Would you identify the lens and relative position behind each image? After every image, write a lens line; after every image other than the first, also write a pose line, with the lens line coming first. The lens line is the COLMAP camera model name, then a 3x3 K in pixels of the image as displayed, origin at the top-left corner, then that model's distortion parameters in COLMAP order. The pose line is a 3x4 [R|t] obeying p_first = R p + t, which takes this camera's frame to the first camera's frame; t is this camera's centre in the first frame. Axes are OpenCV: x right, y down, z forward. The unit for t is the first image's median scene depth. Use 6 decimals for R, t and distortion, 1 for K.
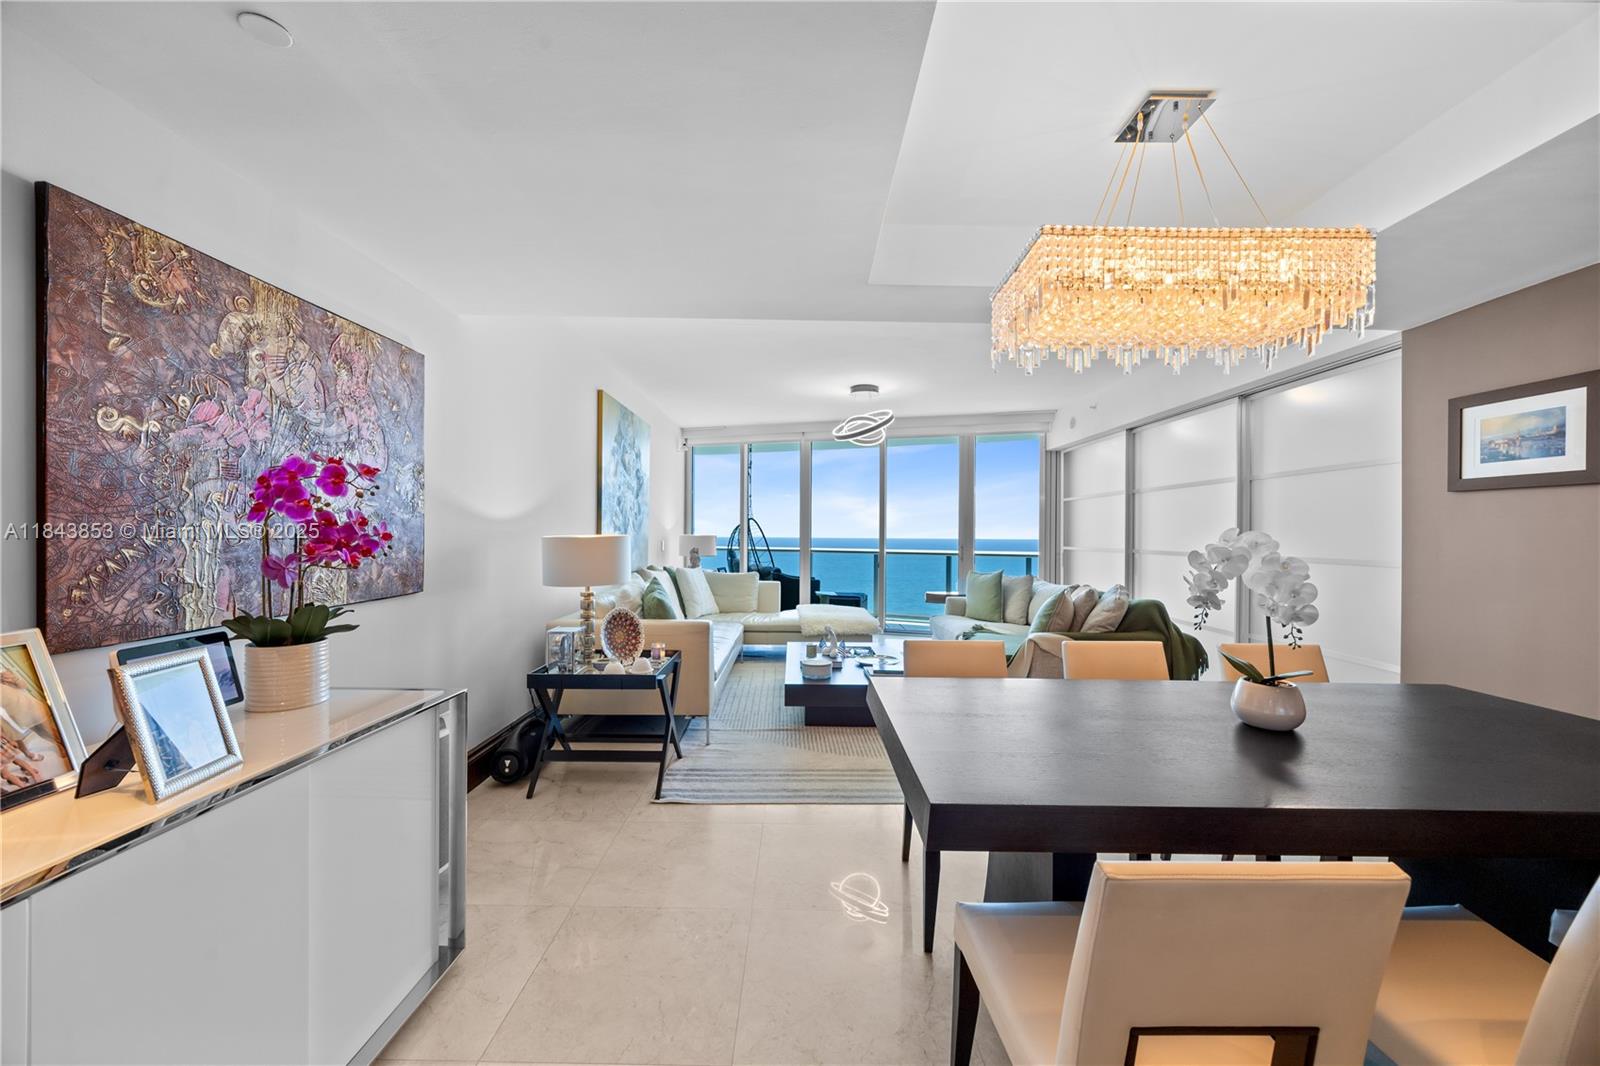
lens RADIAL K [[610.6, 0, 795.5], [0, 610.6, 536.3], [0, 0, 1]] dist [-0.001678, 0.000060]
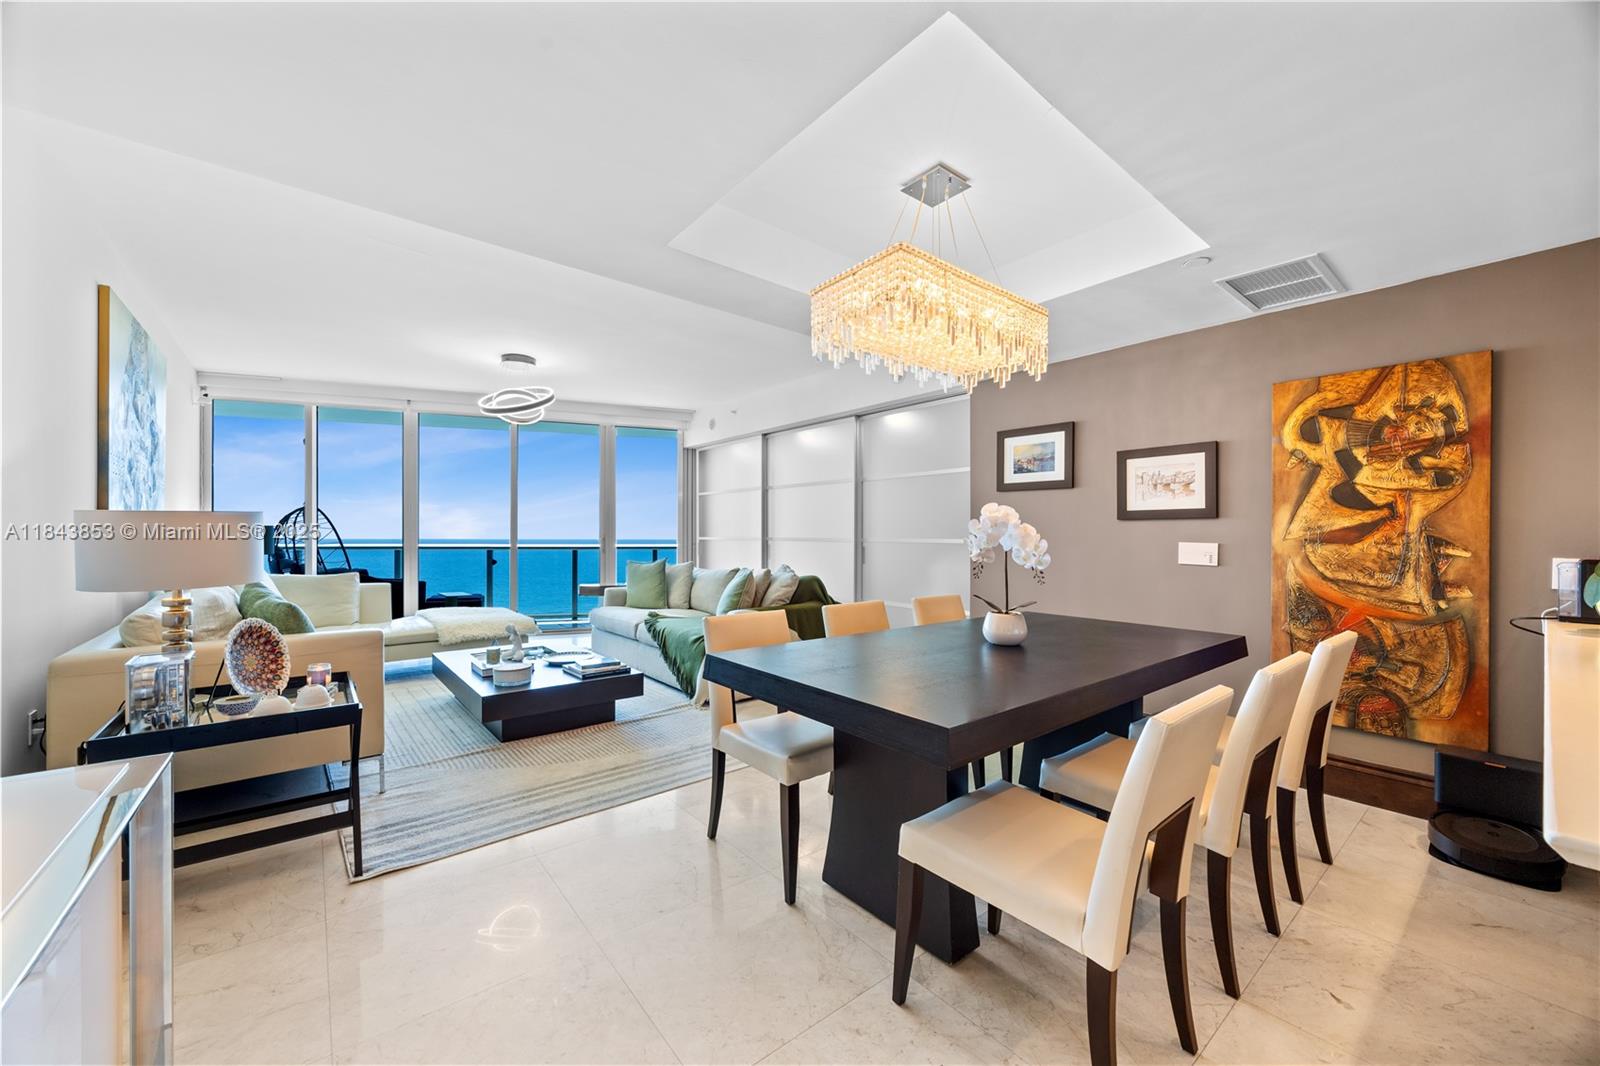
lens RADIAL K [[610.6, 0, 794.4], [0, 610.6, 535.5], [0, 0, 1]] dist [-0.001678, 0.000060]
pose [[0.776016, -0.004742, 0.630696, -0.235447], [0.004469, 0.999988, 0.002019, 0.025510], [-0.630698, 0.001252, 0.776028, 0.098360]]
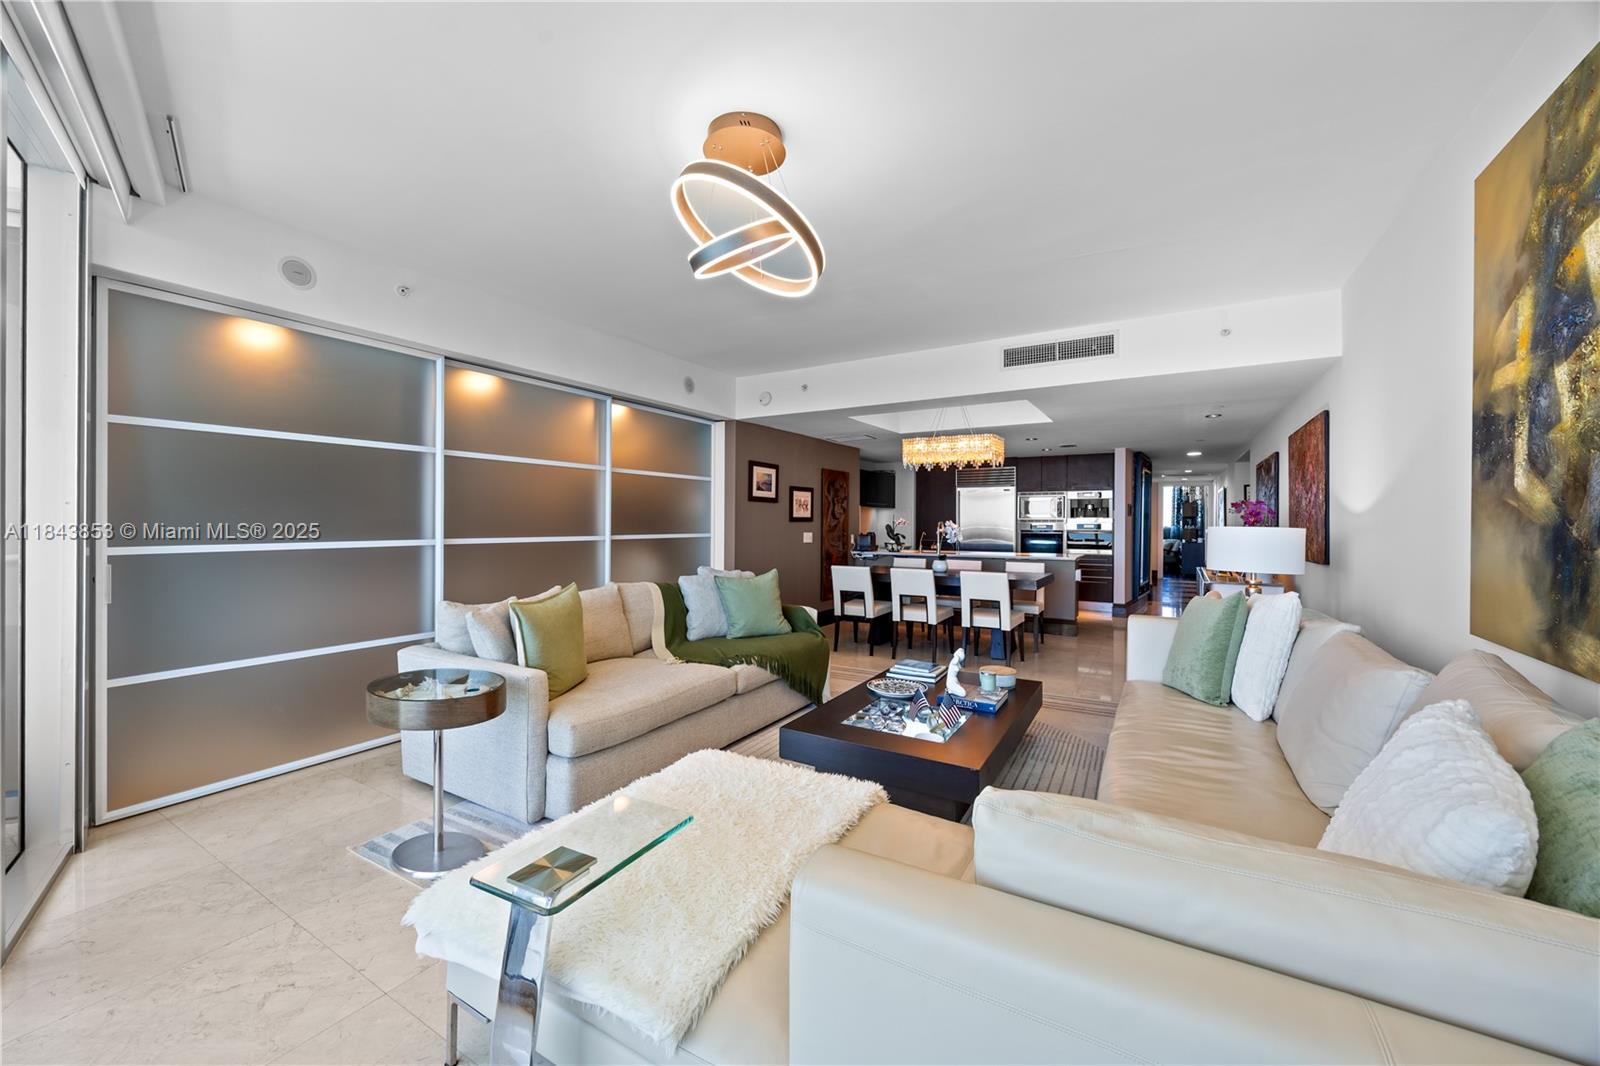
lens RADIAL K [[610.6, 0, 806.8], [0, 610.6, 526.0], [0, 0, 1]] dist [-0.001678, 0.000060]
pose [[-0.873007, -0.018568, 0.487353, -0.172560], [-0.012071, 0.999791, 0.016470, -0.015740], [-0.487558, 0.008496, -0.873049, 2.258785]]
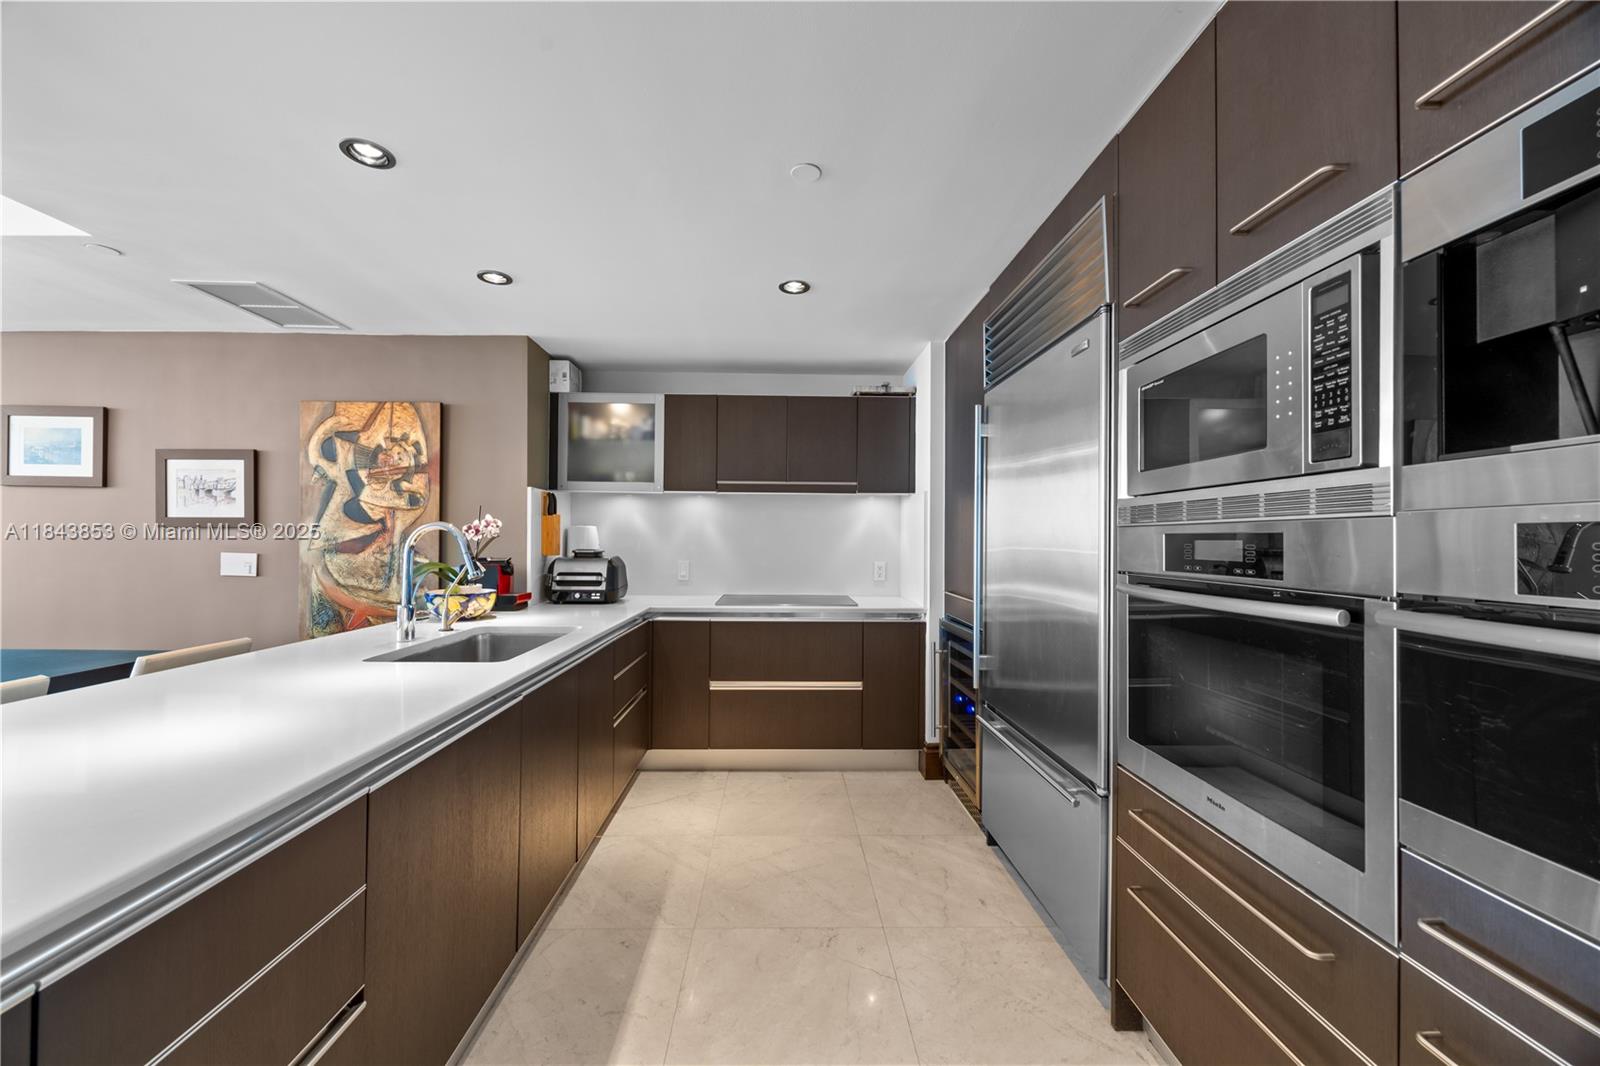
lens RADIAL K [[610.6, 0, 795.1], [0, 610.6, 535.3], [0, 0, 1]] dist [-0.001678, 0.000060]
pose [[-0.026834, -0.003076, 0.999635, -0.088494], [-0.003509, 0.999989, 0.002982, 0.009485], [-0.999634, -0.003428, -0.026844, -0.366422]]
